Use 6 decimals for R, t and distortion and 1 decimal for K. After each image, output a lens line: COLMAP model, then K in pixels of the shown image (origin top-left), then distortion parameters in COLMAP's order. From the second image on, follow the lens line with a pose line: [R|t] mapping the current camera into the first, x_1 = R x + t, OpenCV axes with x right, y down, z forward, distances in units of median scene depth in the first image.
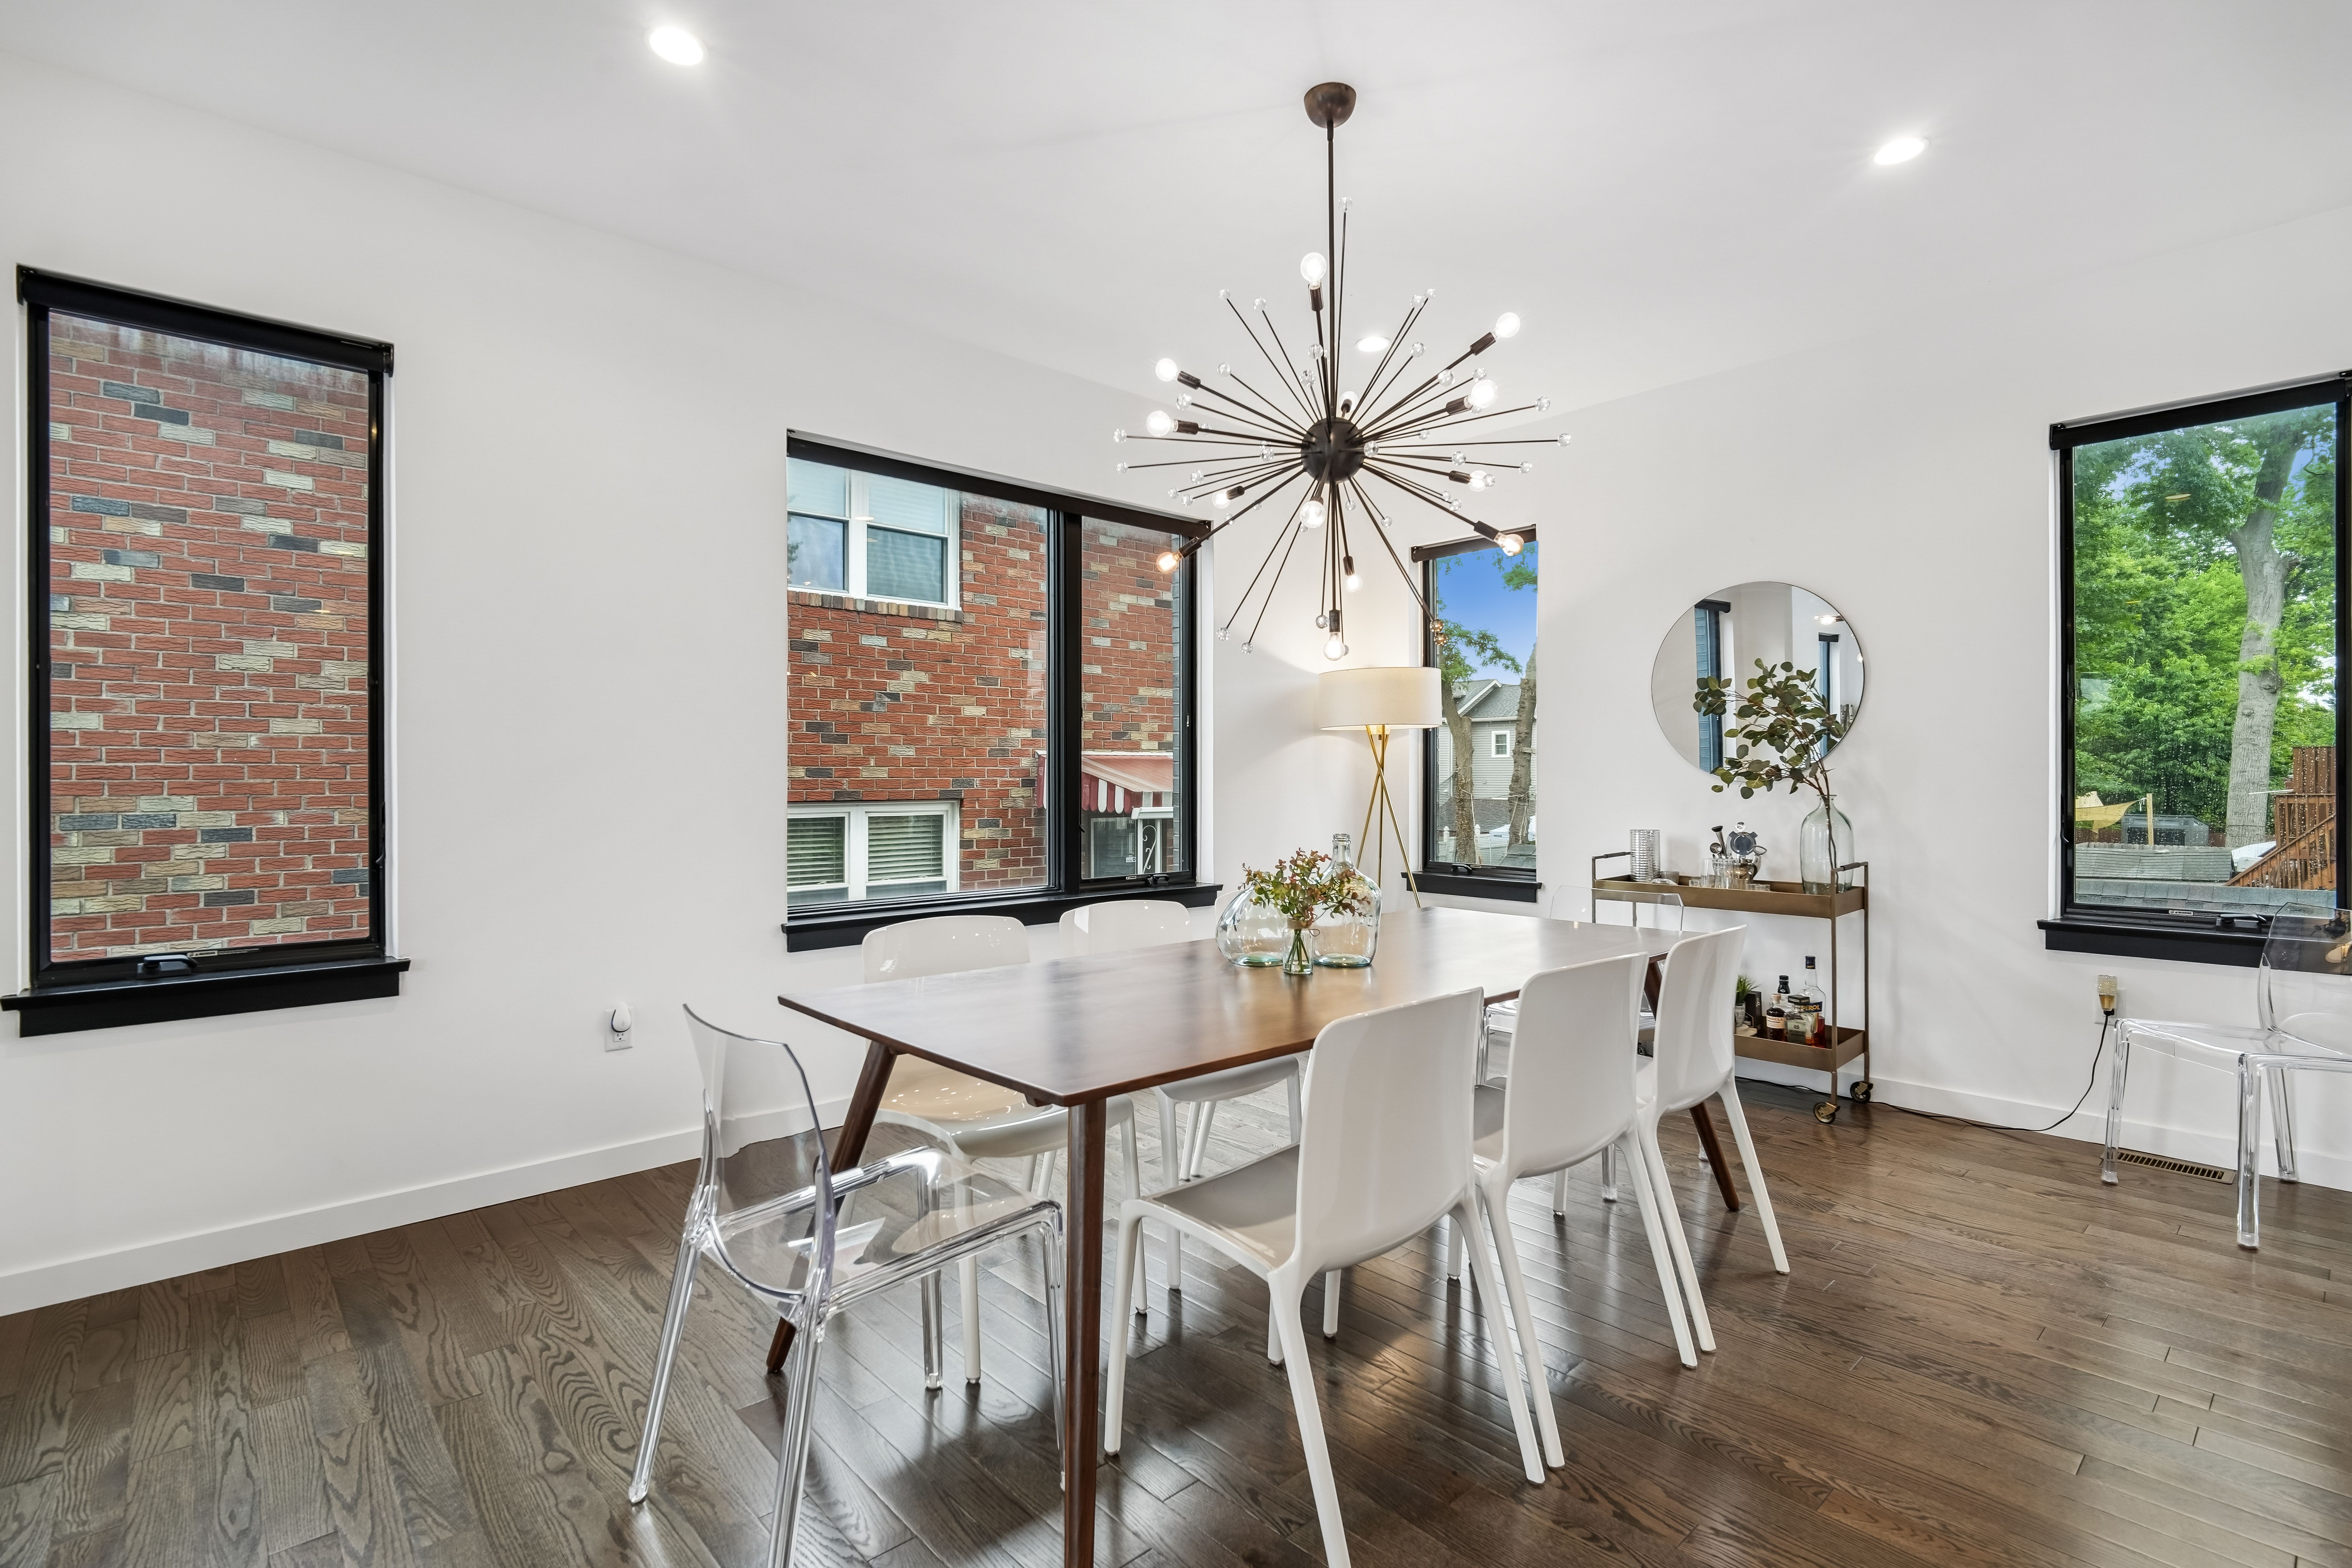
lens RADIAL K [[1096.9, 0, 1169.4], [0, 1096.9, 780.1], [0, 0, 1]] dist [0.002040, -0.004564]
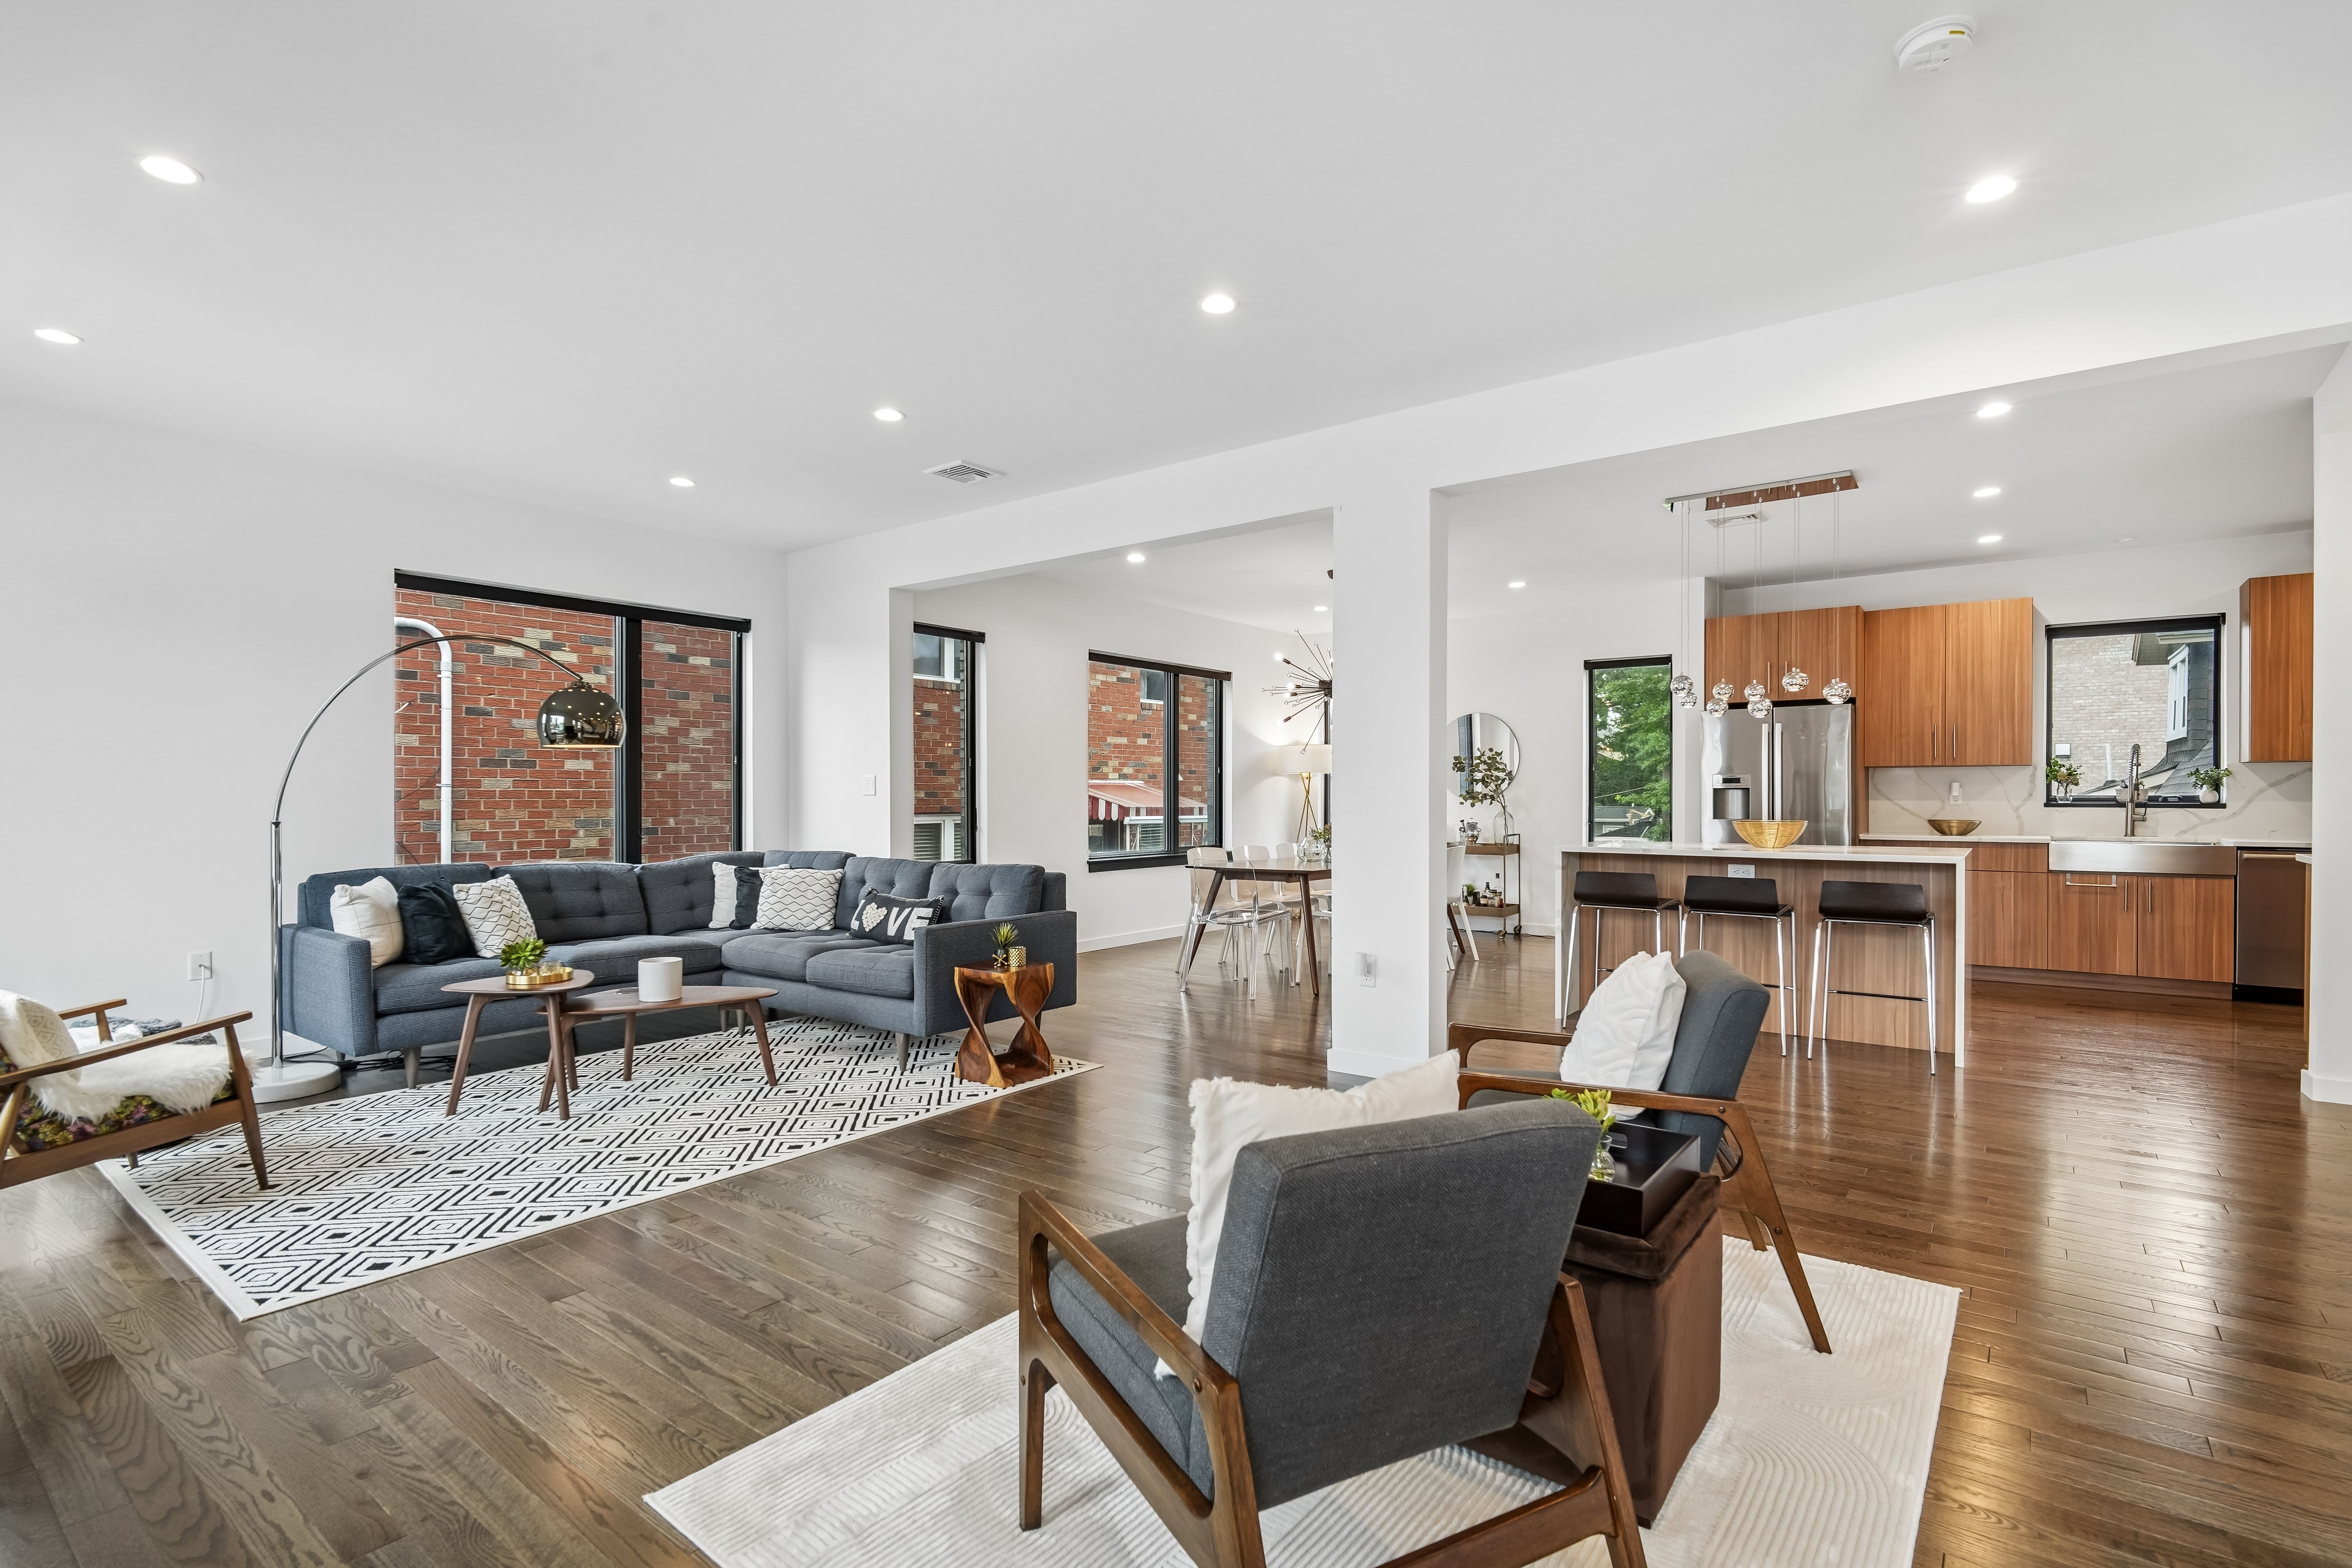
lens RADIAL K [[1096.9, 0, 1172.5], [0, 1096.9, 810.6], [0, 0, 1]] dist [0.002040, -0.004564]
pose [[0.983701, -0.000991, 0.179810, -0.363057], [-0.000788, 0.999951, 0.009824, 0.000723], [-0.179811, -0.009806, 0.983652, -0.819505]]
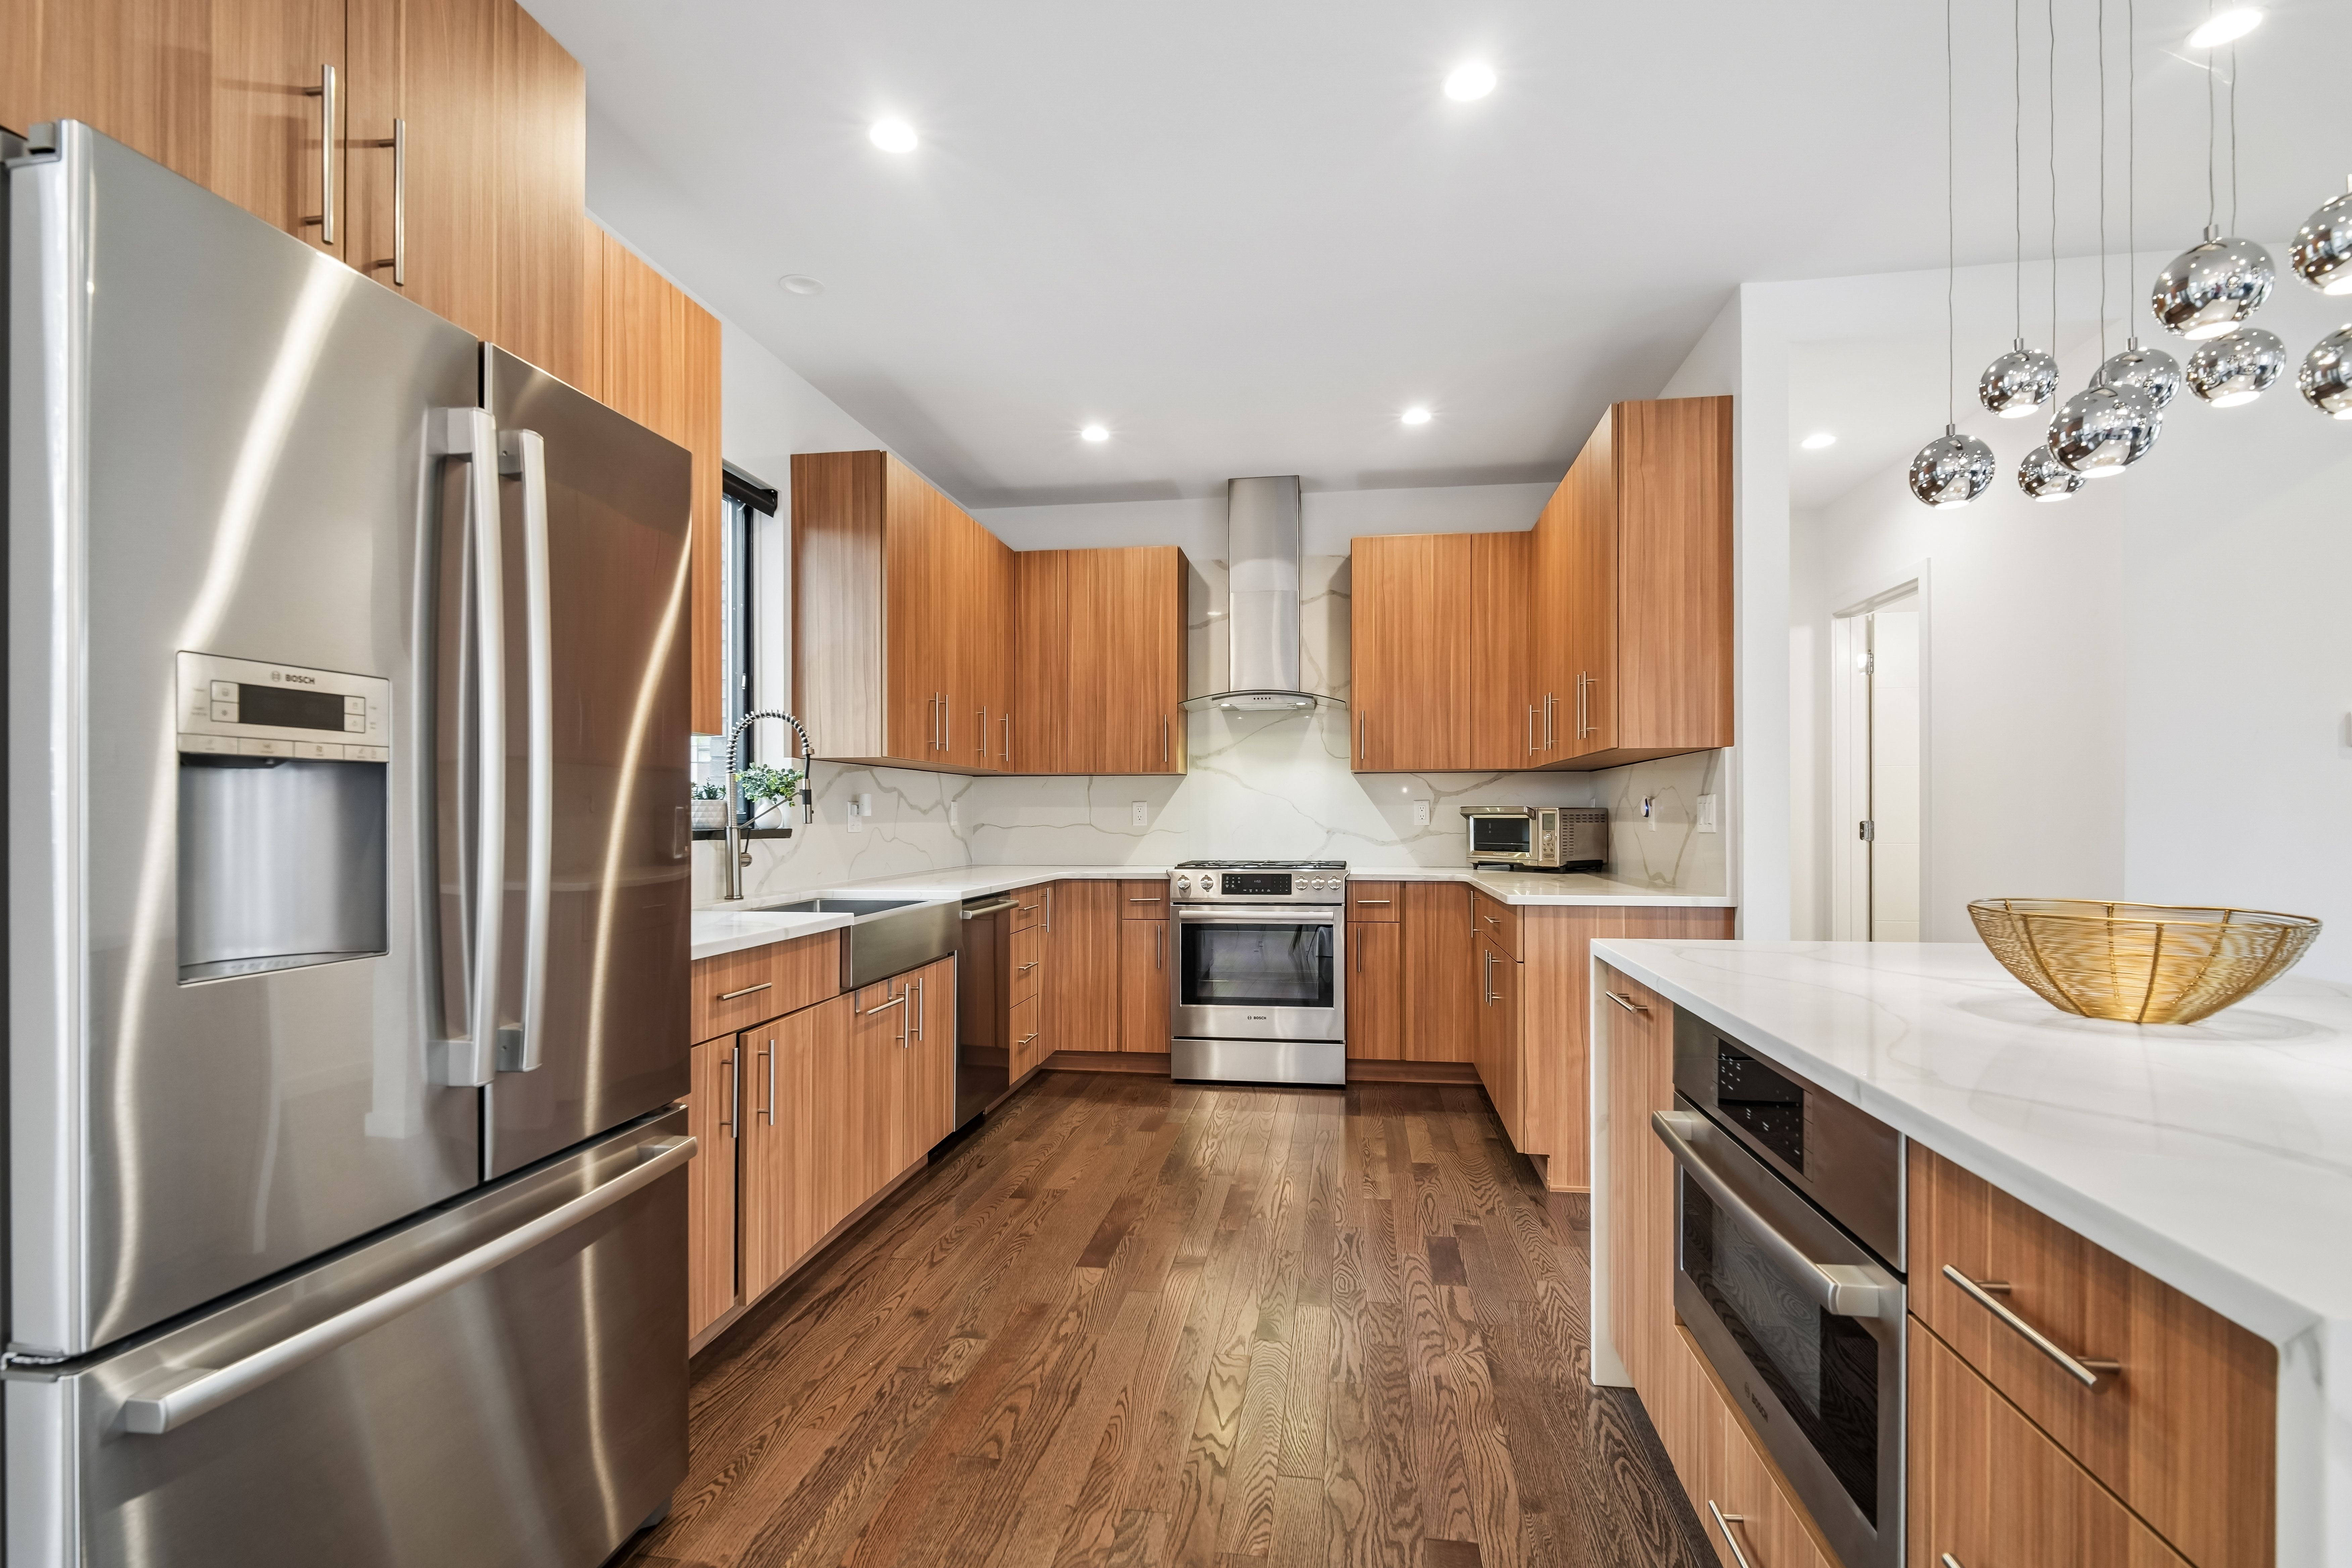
lens RADIAL K [[1096.9, 0, 1184.4], [0, 1096.9, 820.2], [0, 0, 1]] dist [0.002040, -0.004564]
pose [[-0.639354, 0.001485, 0.768911, 0.279212], [0.006665, 0.999971, 0.003610, -0.002872], [-0.768883, 0.007433, -0.639346, 0.349675]]
